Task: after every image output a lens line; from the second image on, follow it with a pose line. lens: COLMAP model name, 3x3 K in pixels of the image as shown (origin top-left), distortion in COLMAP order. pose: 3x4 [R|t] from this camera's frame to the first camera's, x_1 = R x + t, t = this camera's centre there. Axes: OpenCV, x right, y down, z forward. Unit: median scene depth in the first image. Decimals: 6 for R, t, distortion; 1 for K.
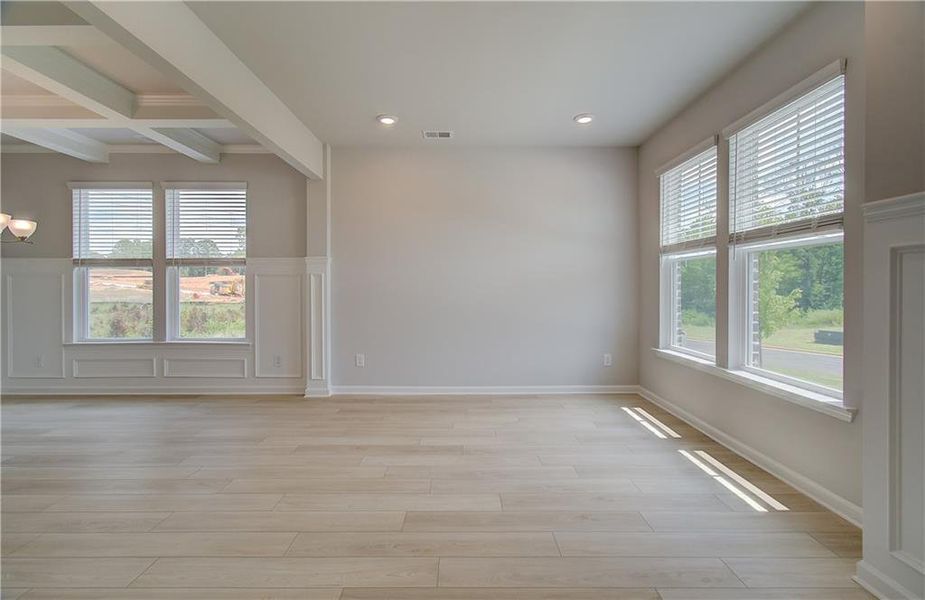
lens RADIAL K [[414.1, 0, 467.6], [0, 414.1, 287.5], [0, 0, 1]] dist [-0.018909, 0.000407]
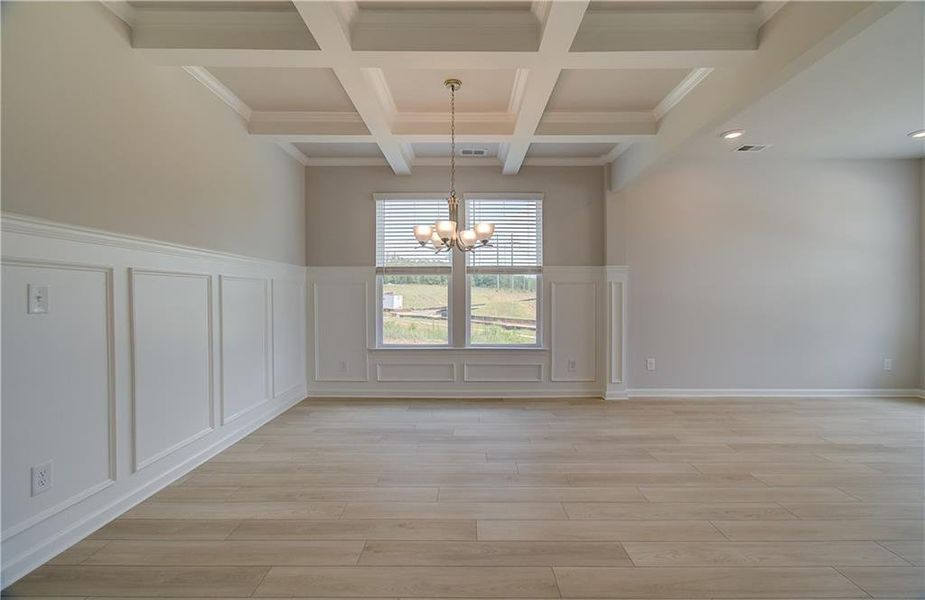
lens RADIAL K [[394.8, 0, 462.5], [0, 394.8, 300.0], [0, 0, 1]] dist [-0.015686, 0.000765]
pose [[0.999777, 0.001611, -0.021075, -0.725892], [-0.001524, 0.999990, 0.004176, 0.009005], [0.021081, -0.004143, 0.999769, -0.006237]]
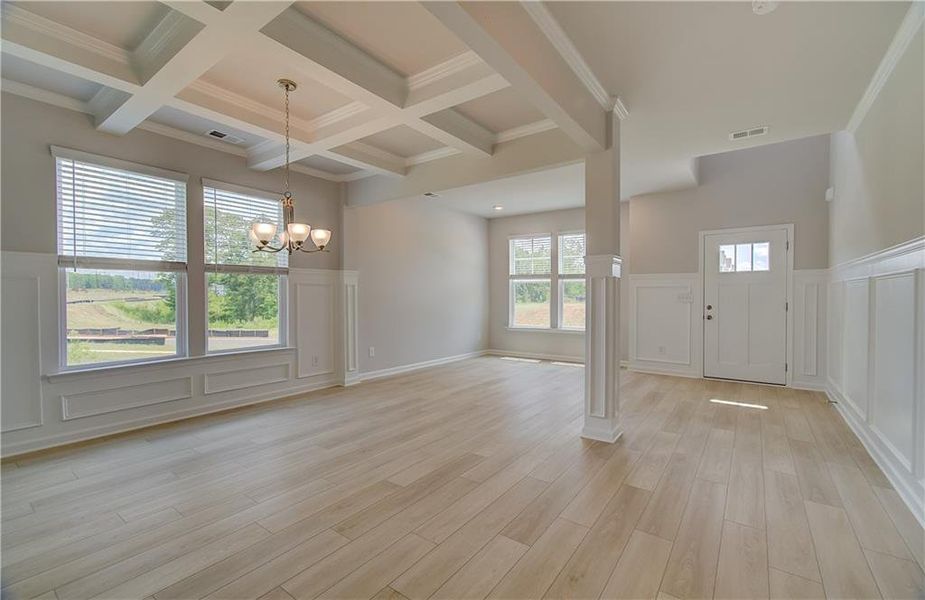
lens RADIAL K [[398.8, 0, 465.1], [0, 398.8, 301.4], [0, 0, 1]] dist [-0.001043, 0.000523]
pose [[0.605972, -0.010451, 0.795417, -1.091867], [0.002868, 0.999936, 0.010953, 0.004830], [-0.795481, -0.004356, 0.605963, 0.011150]]
